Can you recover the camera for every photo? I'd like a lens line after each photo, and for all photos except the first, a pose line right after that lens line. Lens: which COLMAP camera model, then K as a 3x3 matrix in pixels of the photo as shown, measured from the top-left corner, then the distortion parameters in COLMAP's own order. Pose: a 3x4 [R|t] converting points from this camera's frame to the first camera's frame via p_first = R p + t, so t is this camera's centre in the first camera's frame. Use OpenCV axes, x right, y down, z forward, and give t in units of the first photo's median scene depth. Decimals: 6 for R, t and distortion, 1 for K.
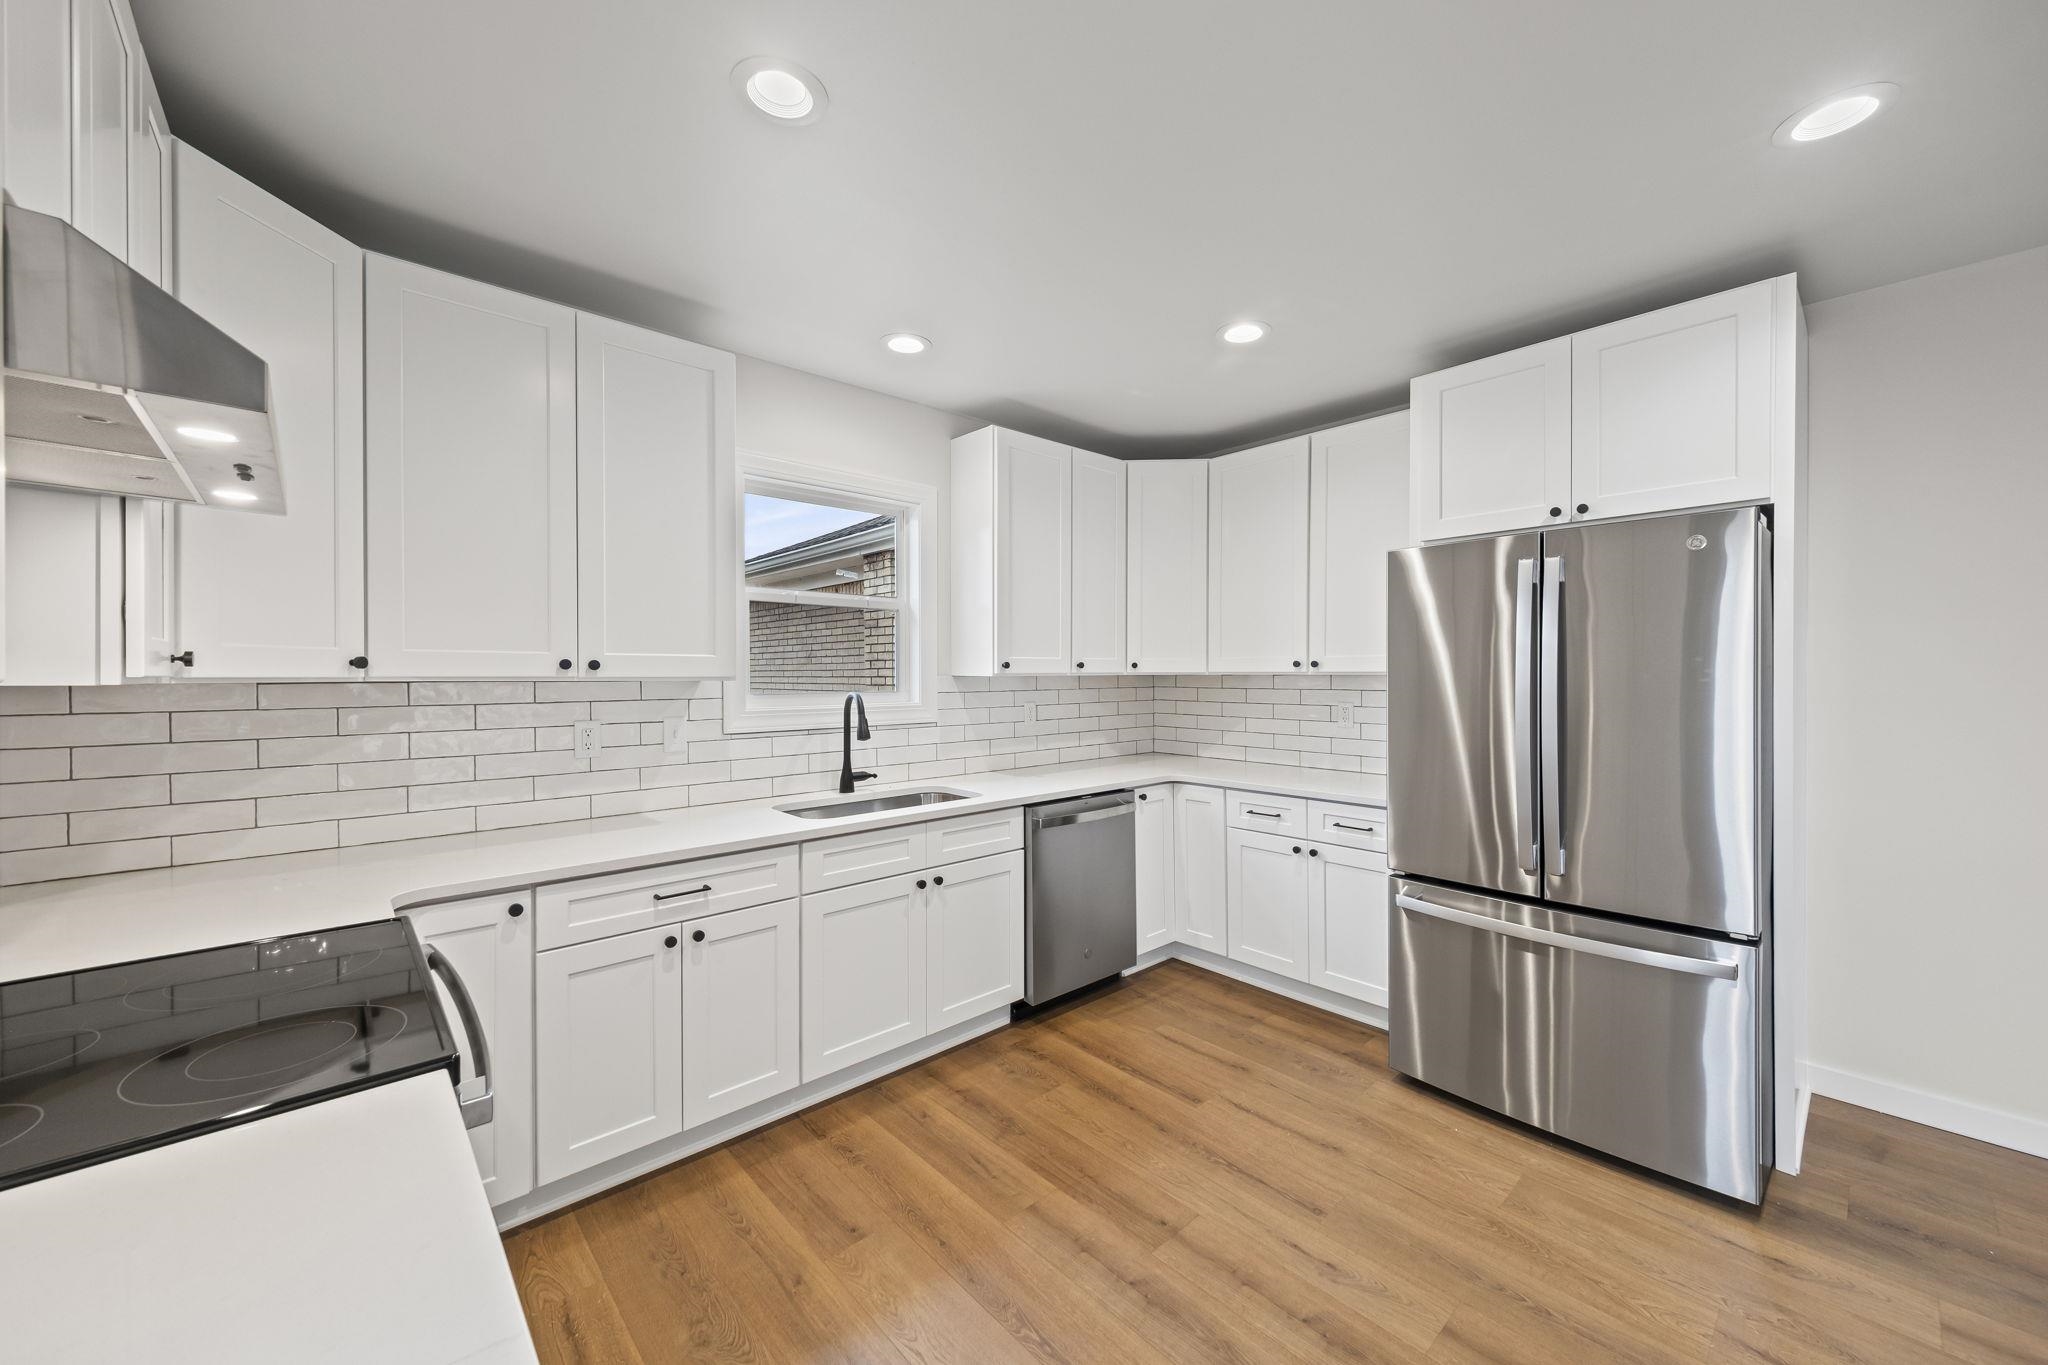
lens RADIAL K [[779.9, 0, 1038.7], [0, 779.9, 668.5], [0, 0, 1]] dist [0.022870, -0.005667]
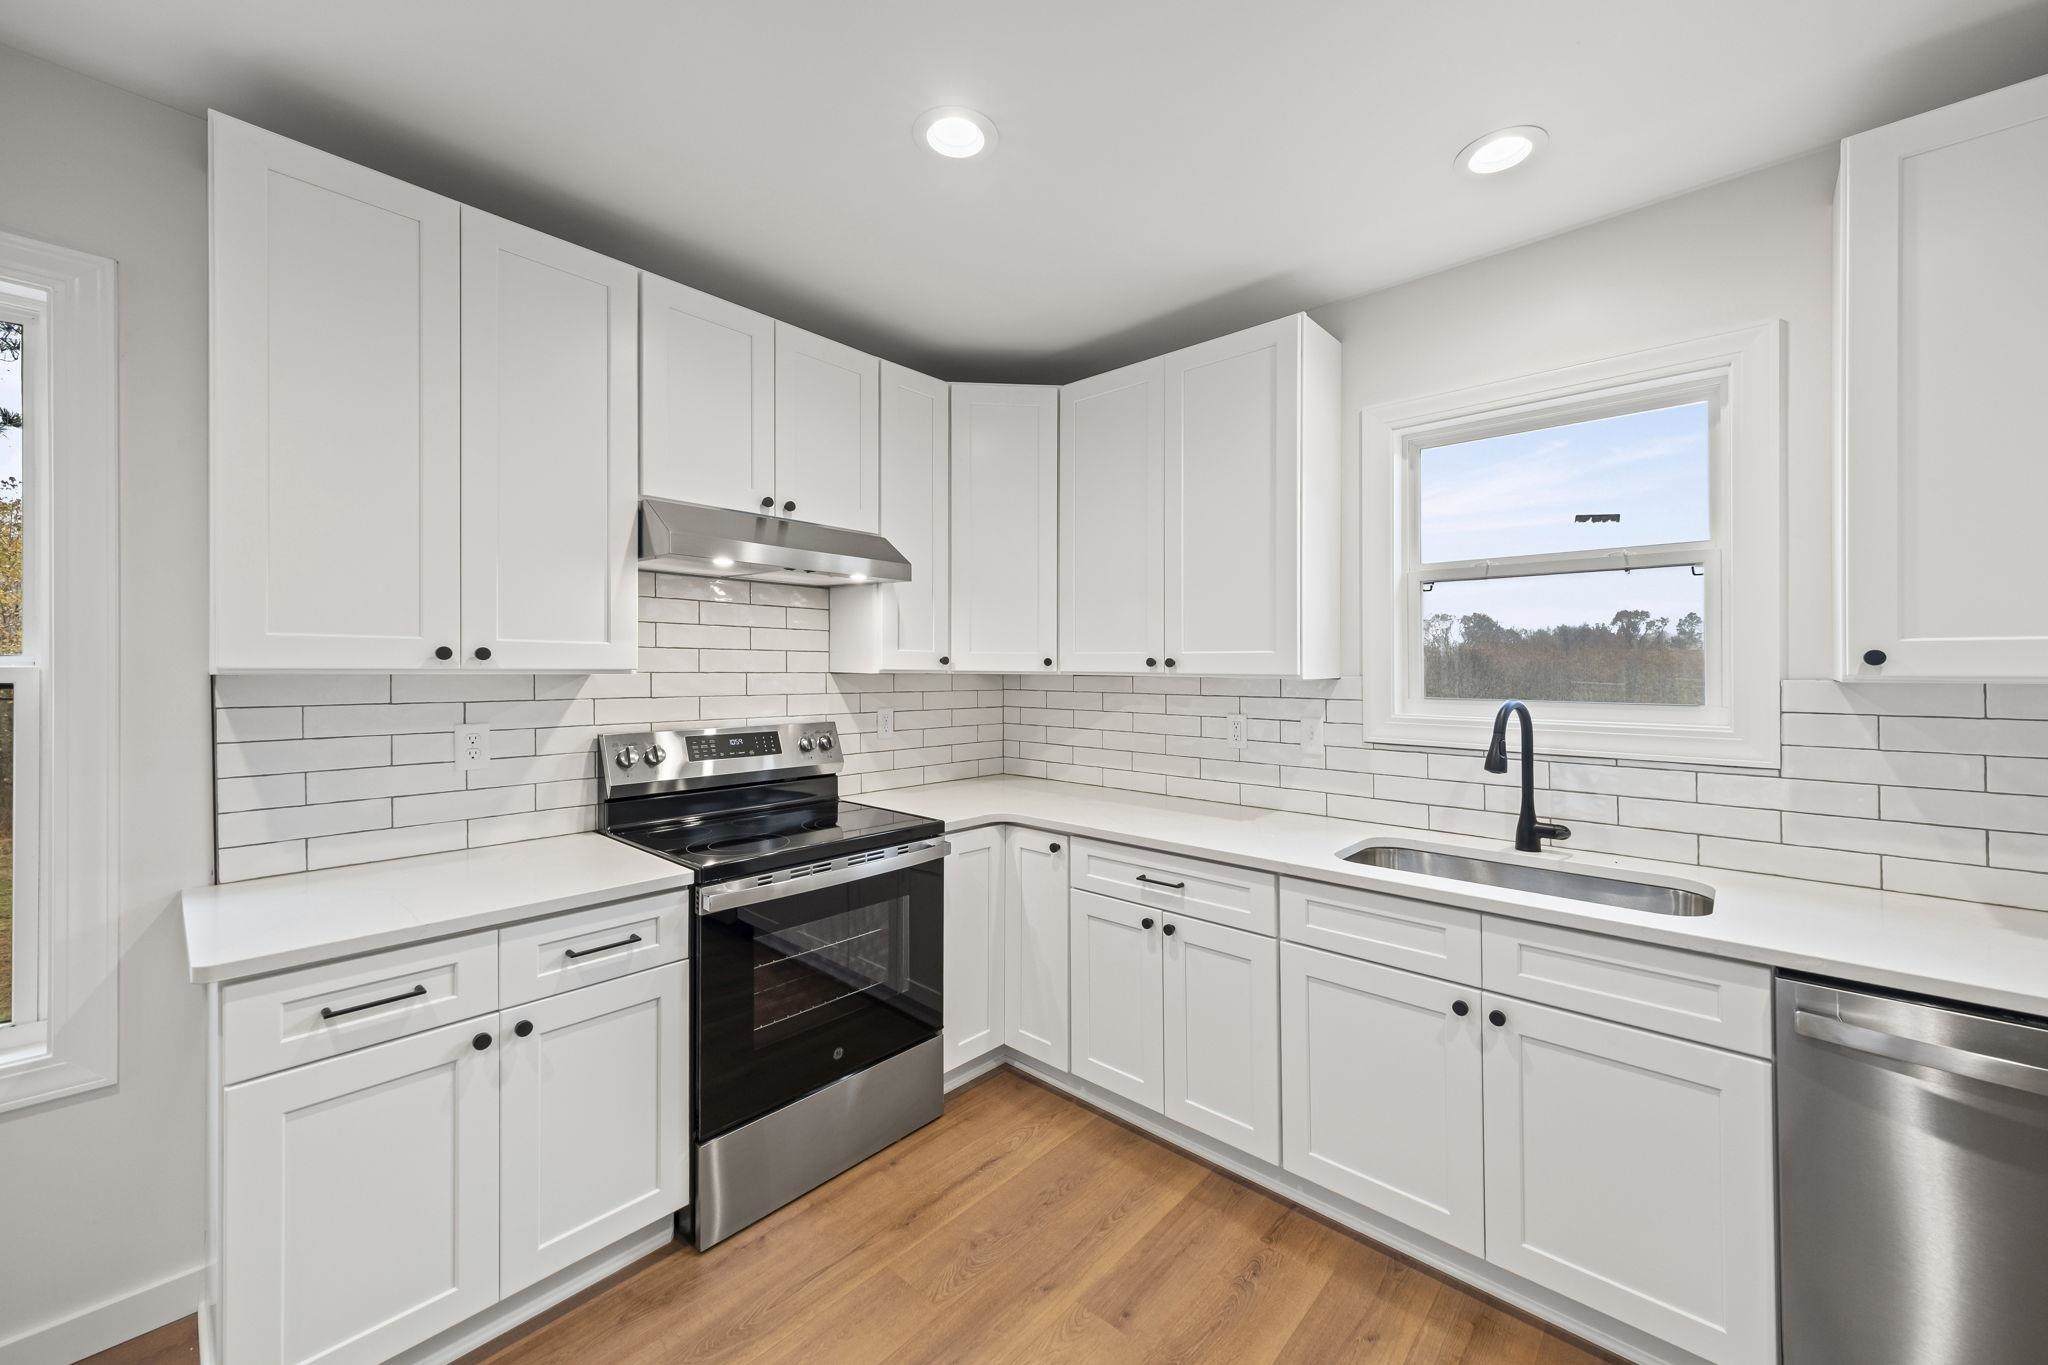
lens RADIAL K [[779.9, 0, 1038.7], [0, 779.9, 668.5], [0, 0, 1]] dist [0.022870, -0.005667]
pose [[0.099880, 0.002595, -0.994996, 0.515119], [-0.001284, 0.999996, 0.002479, 0.001657], [0.994999, 0.001030, 0.099883, 0.684745]]
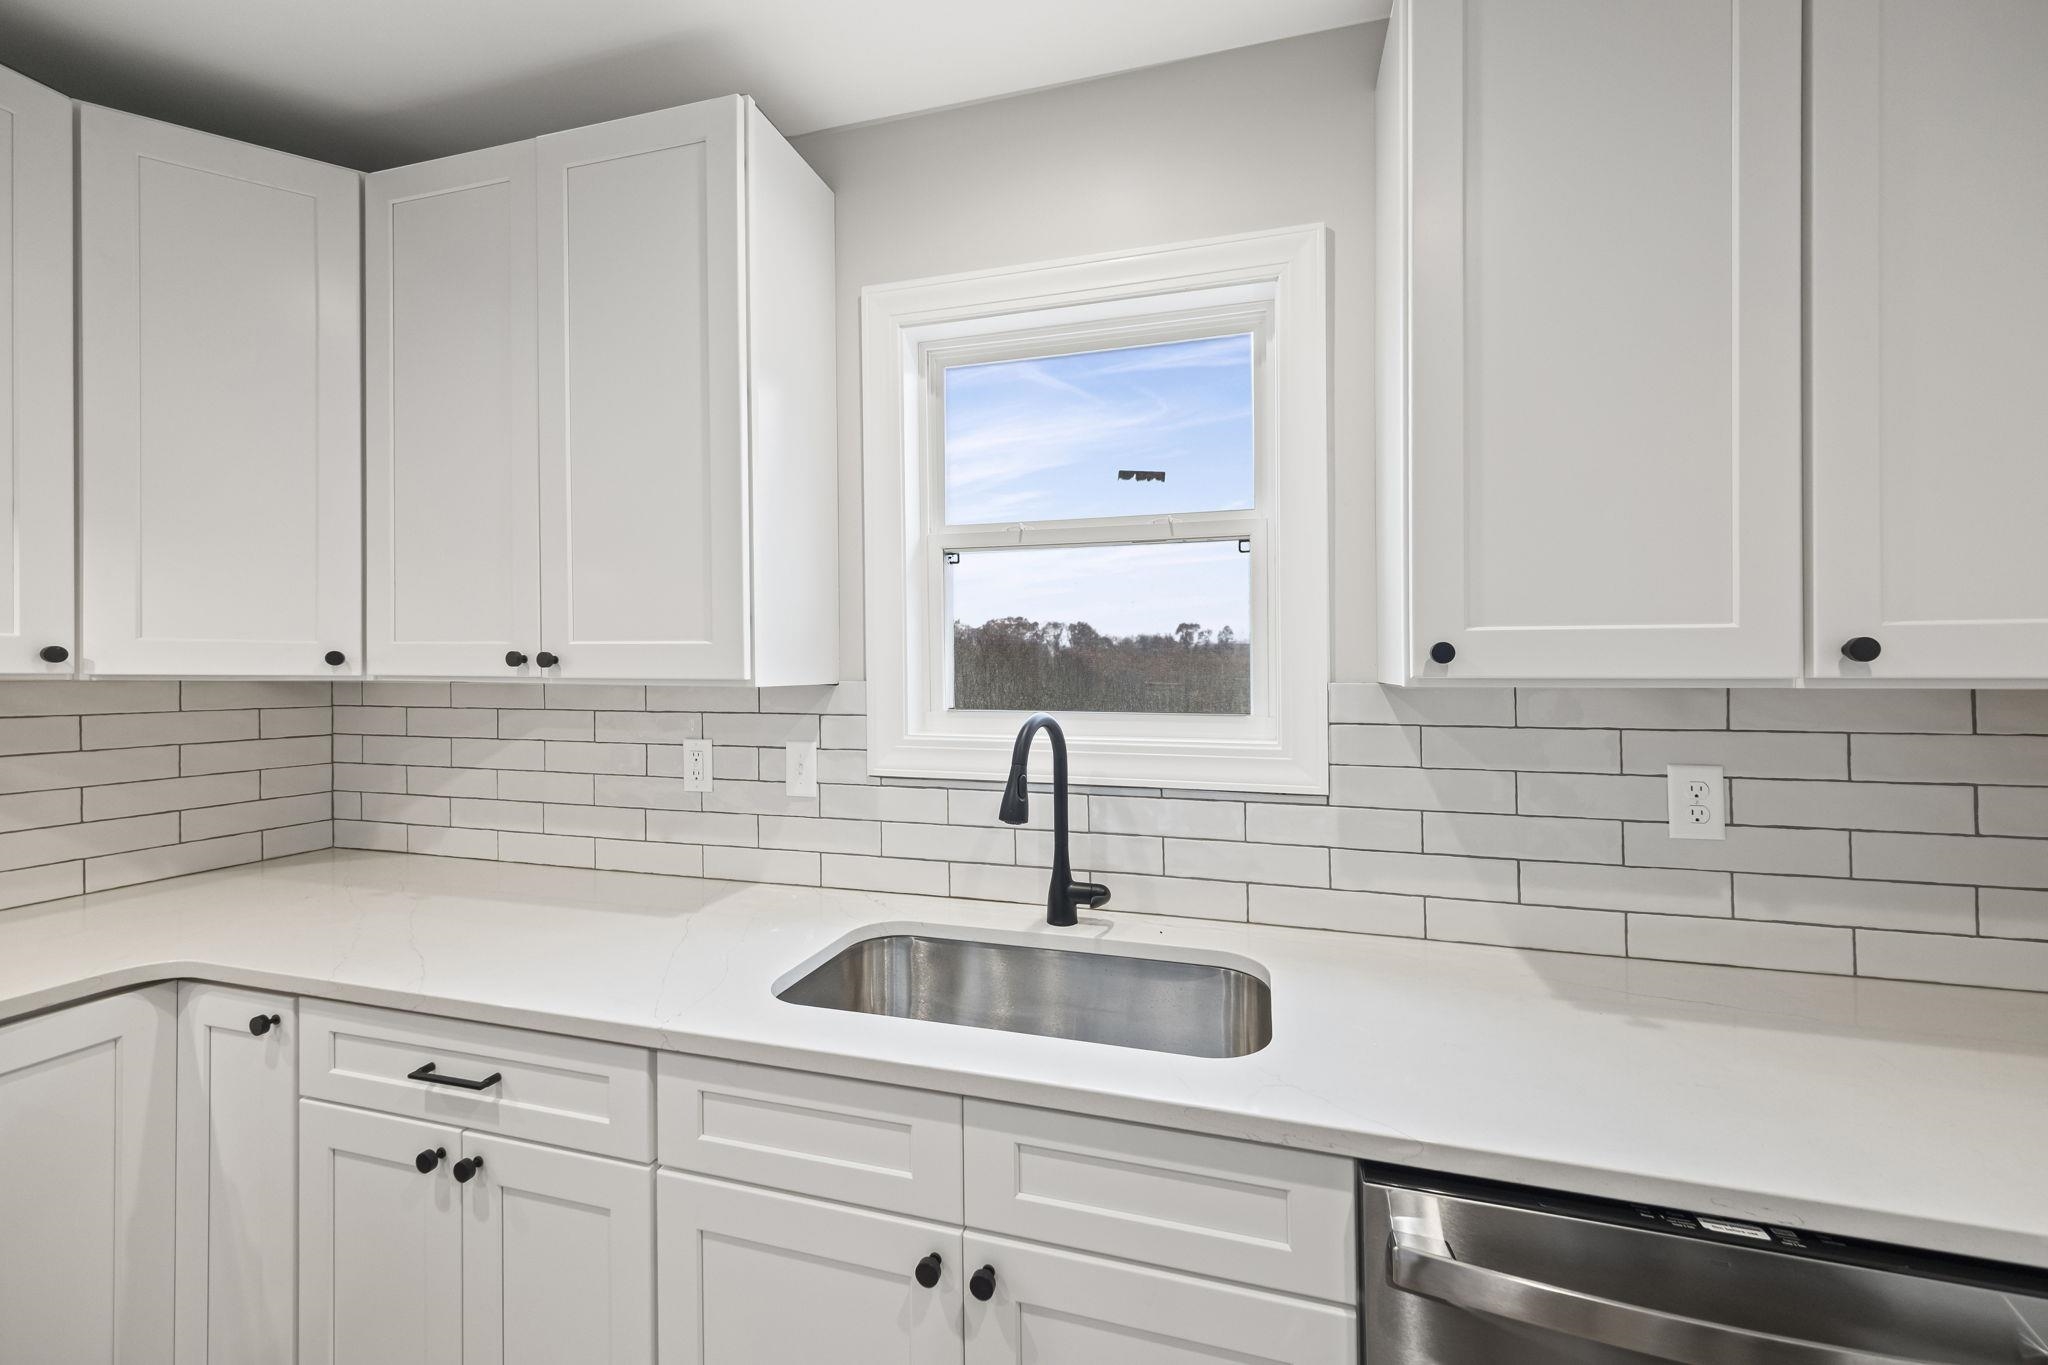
lens RADIAL K [[779.9, 0, 1038.7], [0, 779.9, 668.5], [0, 0, 1]] dist [0.022870, -0.005667]
pose [[0.526748, -0.001209, -0.850021, 0.207791], [0.000581, 0.999999, -0.001063, 0.003977], [0.850021, 0.000066, 0.526748, 0.979892]]
